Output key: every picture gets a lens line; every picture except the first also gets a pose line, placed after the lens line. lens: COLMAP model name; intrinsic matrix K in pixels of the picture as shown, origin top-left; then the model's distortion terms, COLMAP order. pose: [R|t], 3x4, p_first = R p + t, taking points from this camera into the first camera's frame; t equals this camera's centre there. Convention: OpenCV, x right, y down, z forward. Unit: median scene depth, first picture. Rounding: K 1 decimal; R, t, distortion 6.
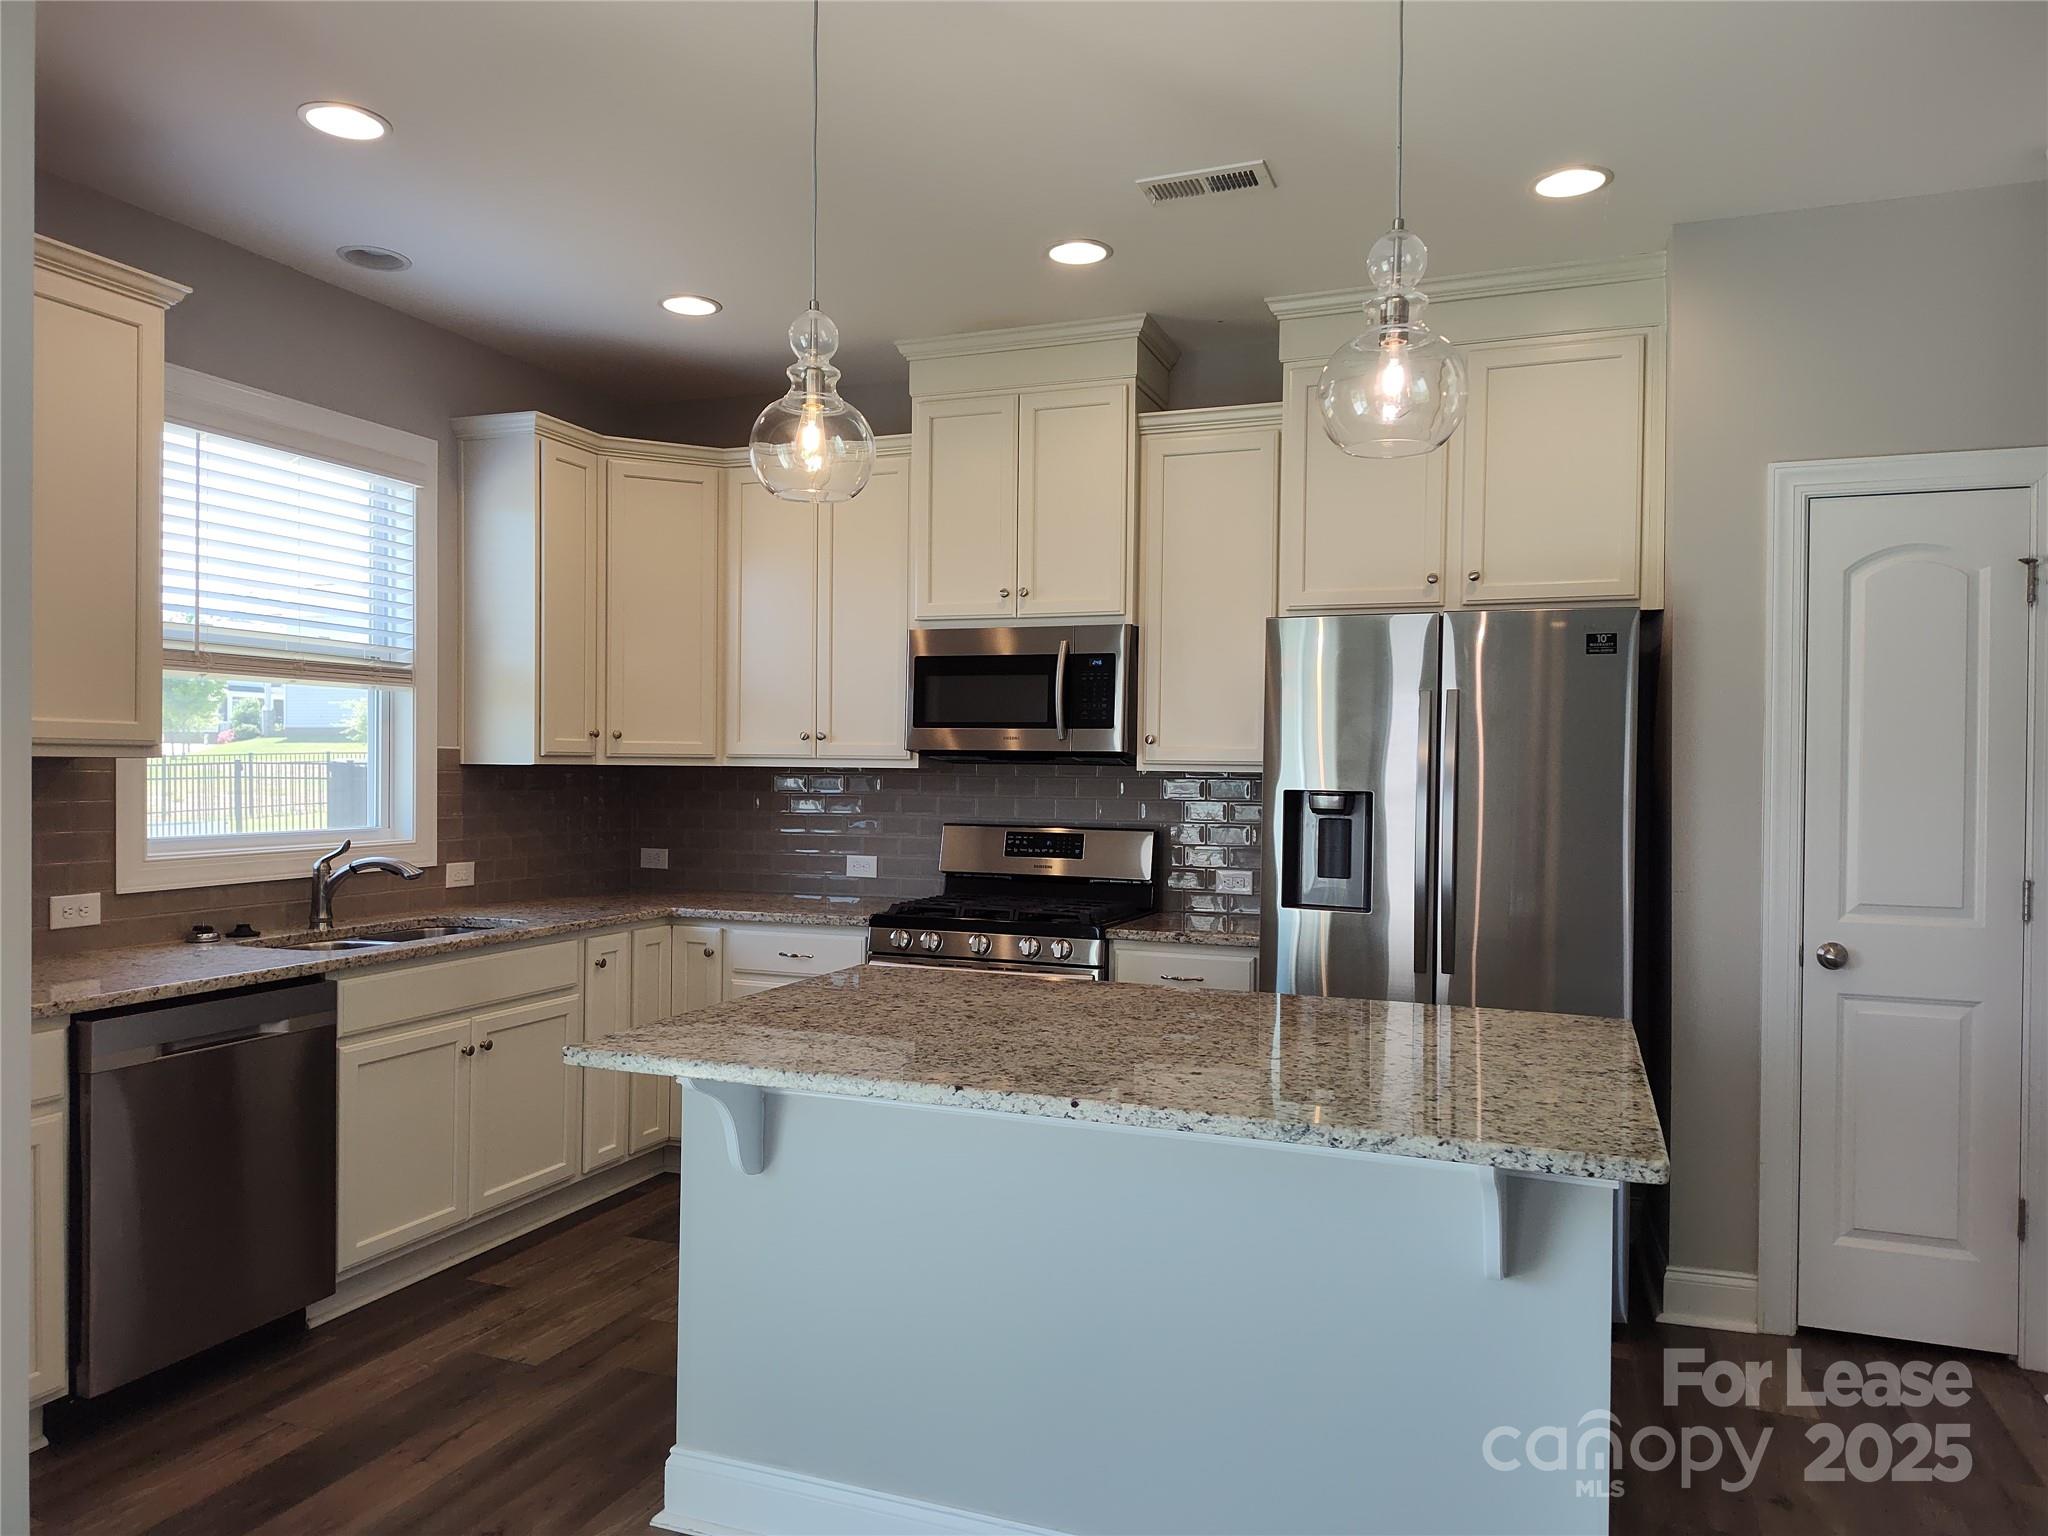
lens RADIAL K [[1388.0, 0, 1015.5], [0, 1388.0, 773.8], [0, 0, 1]] dist [0.058315, -0.066413]
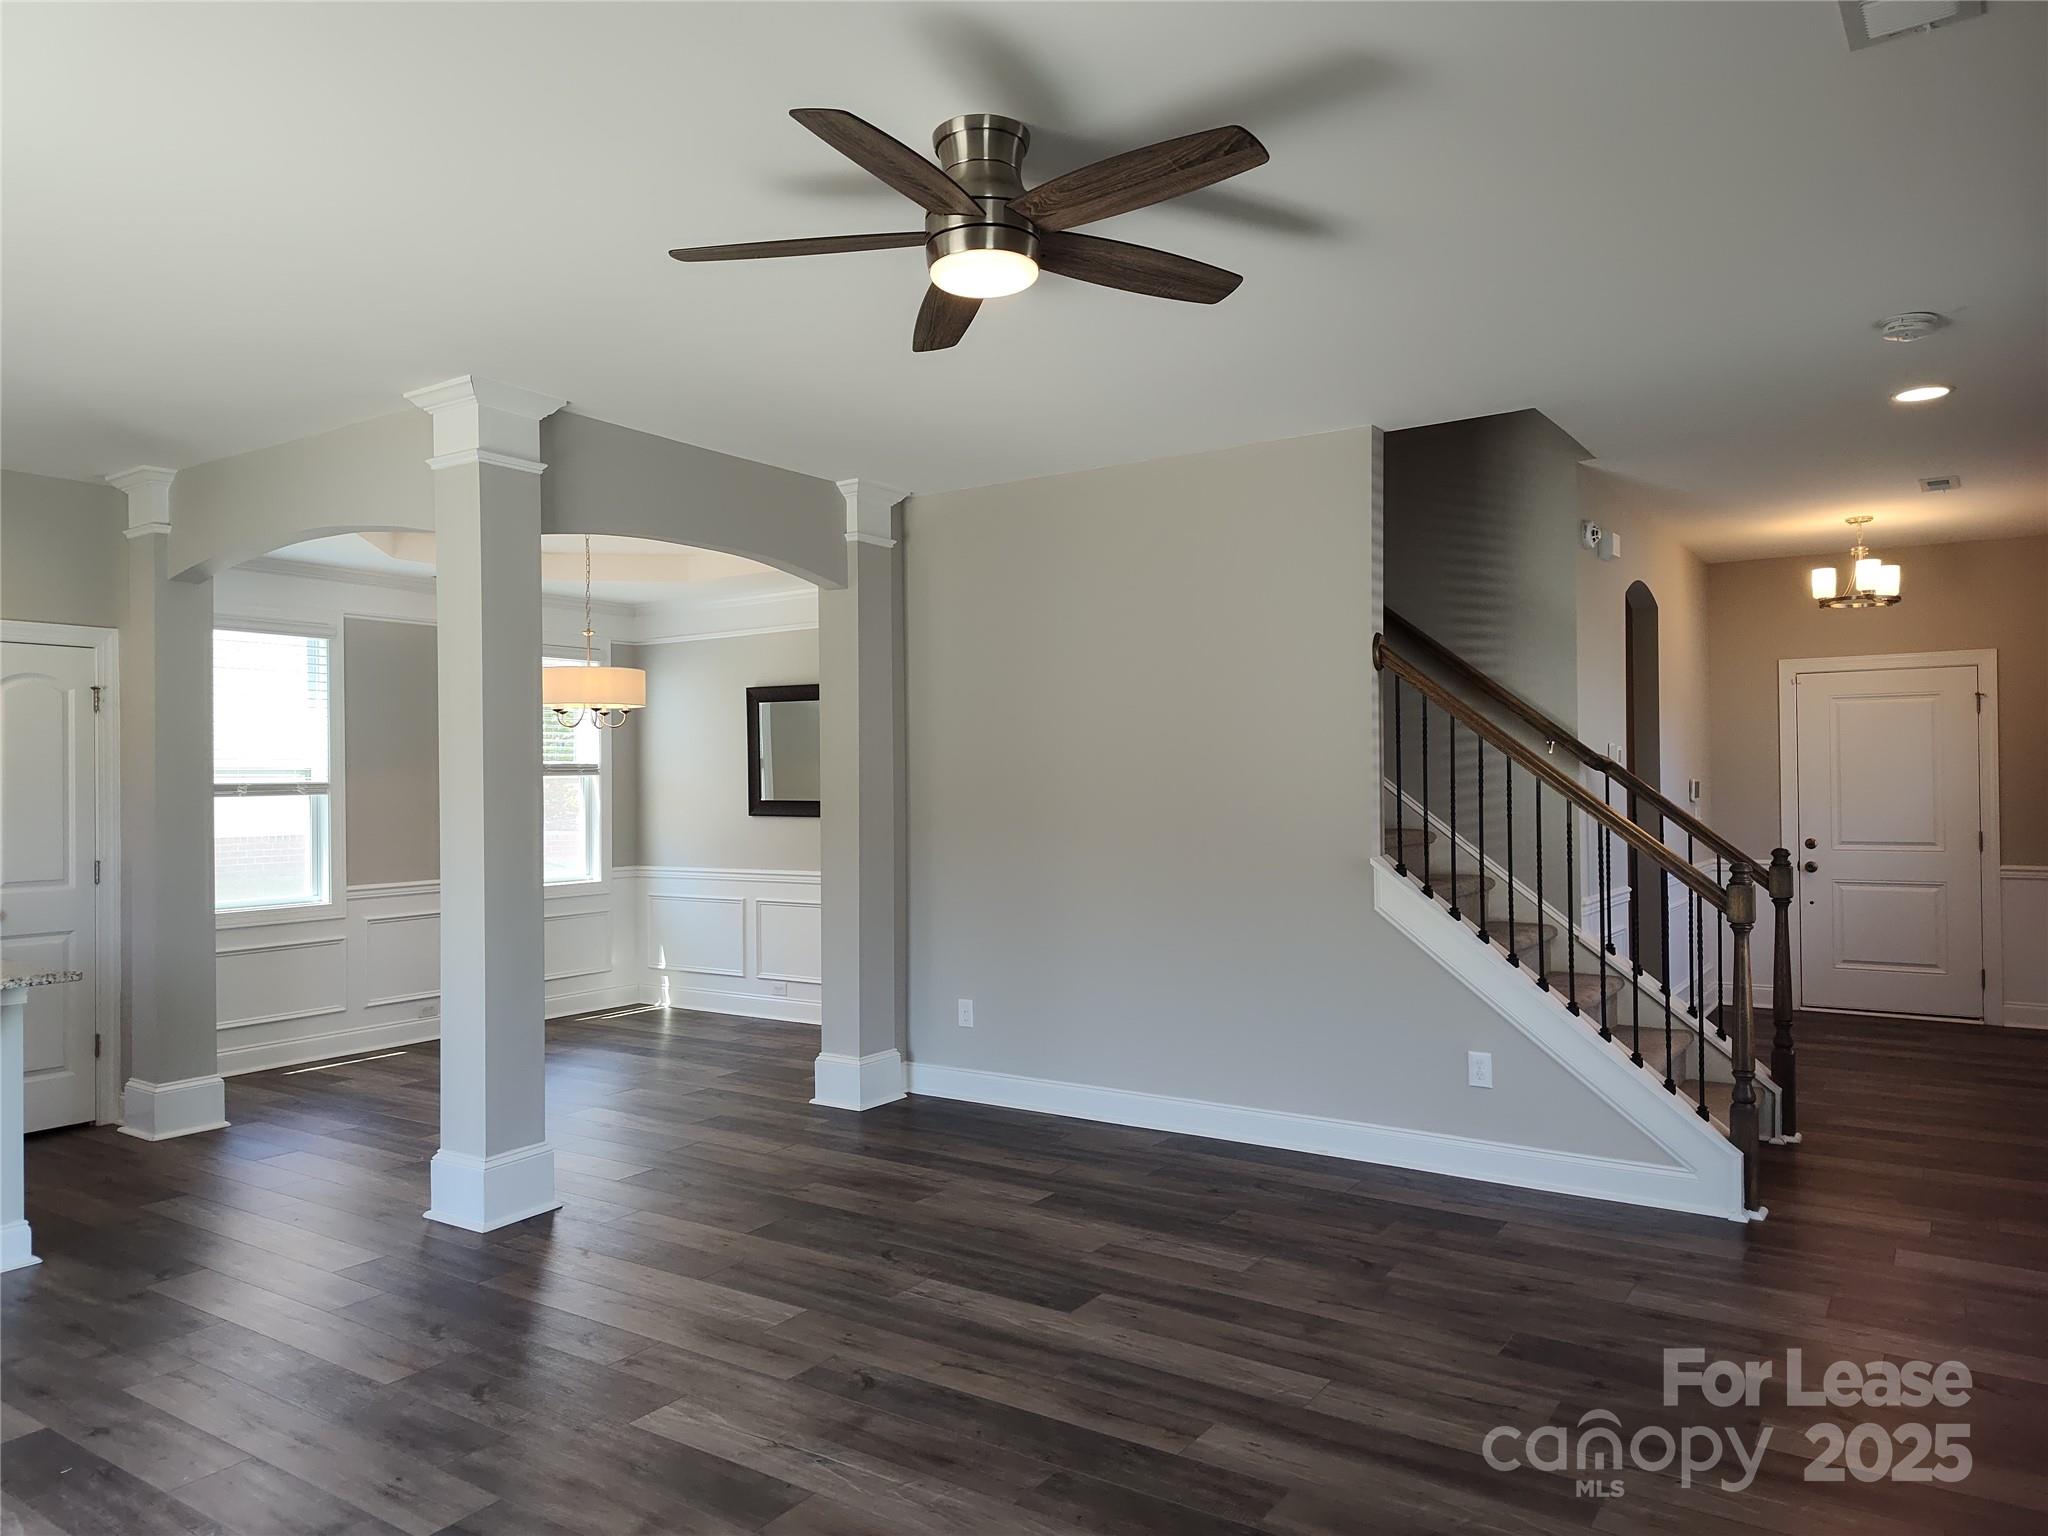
lens RADIAL K [[1388.0, 0, 1015.5], [0, 1388.0, 773.8], [0, 0, 1]] dist [0.058315, -0.066413]
pose [[0.223312, -0.007598, 0.974718, -0.636905], [0.018936, 0.999815, 0.003456, -0.017853], [-0.974563, 0.017685, 0.223414, -0.465738]]
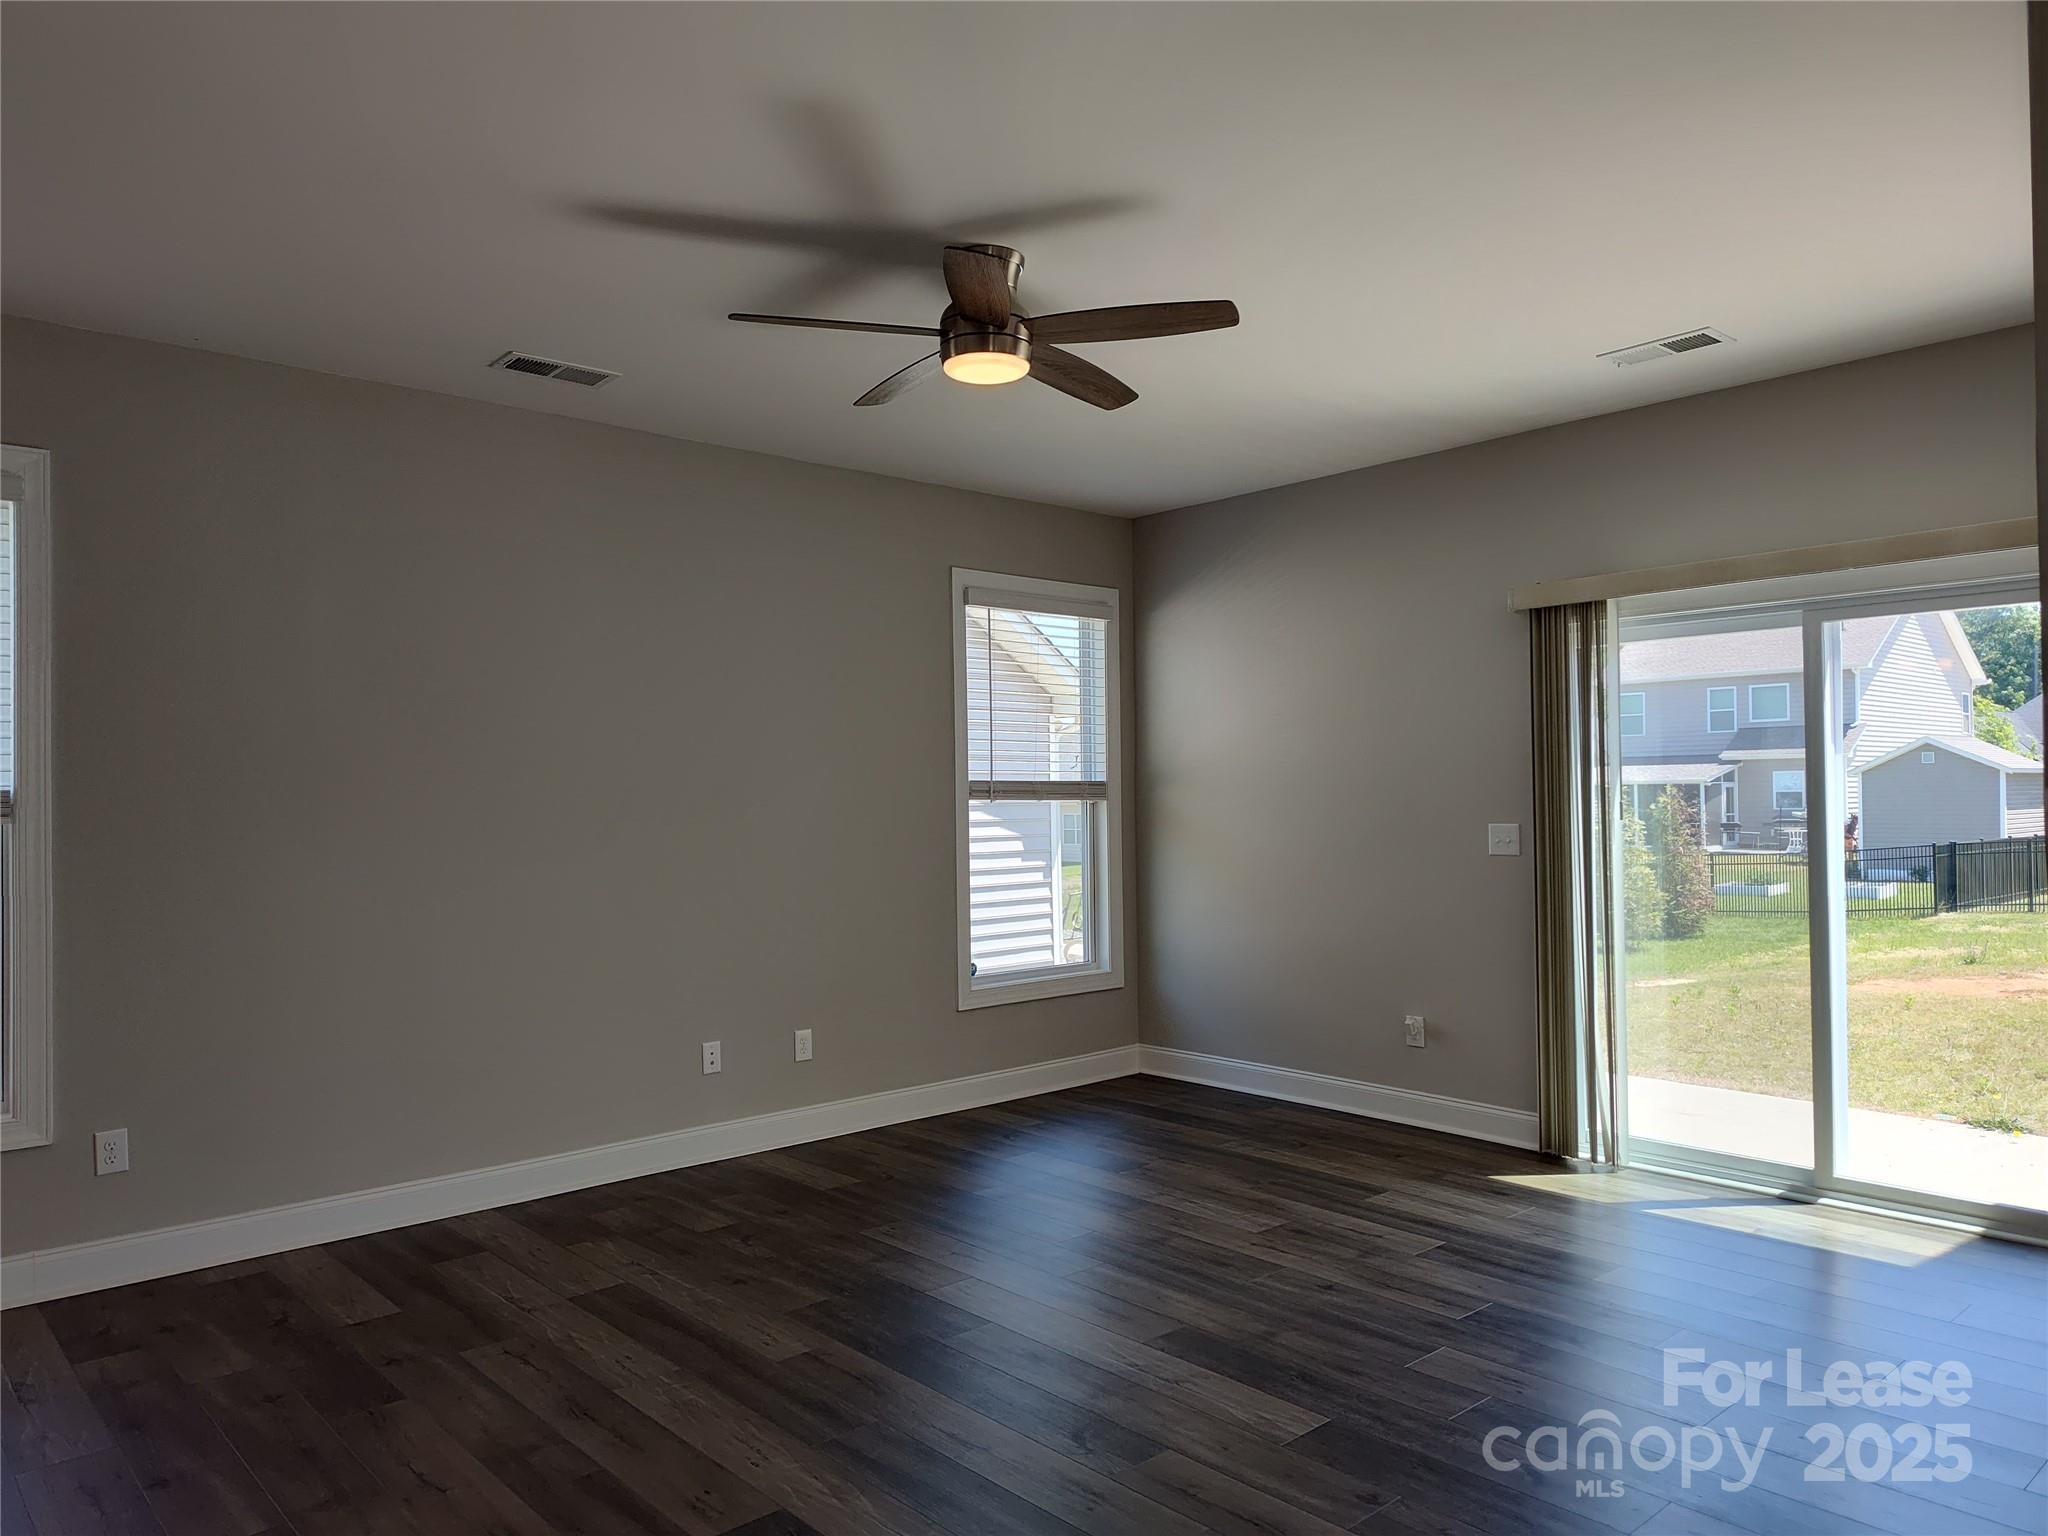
lens RADIAL K [[1388.0, 0, 1015.5], [0, 1388.0, 773.8], [0, 0, 1]] dist [0.058315, -0.066413]
pose [[-0.453930, -0.019079, -0.890833, 0.789129], [0.002156, 0.999744, -0.022510, 0.010272], [0.891035, -0.012139, -0.453772, 0.104498]]
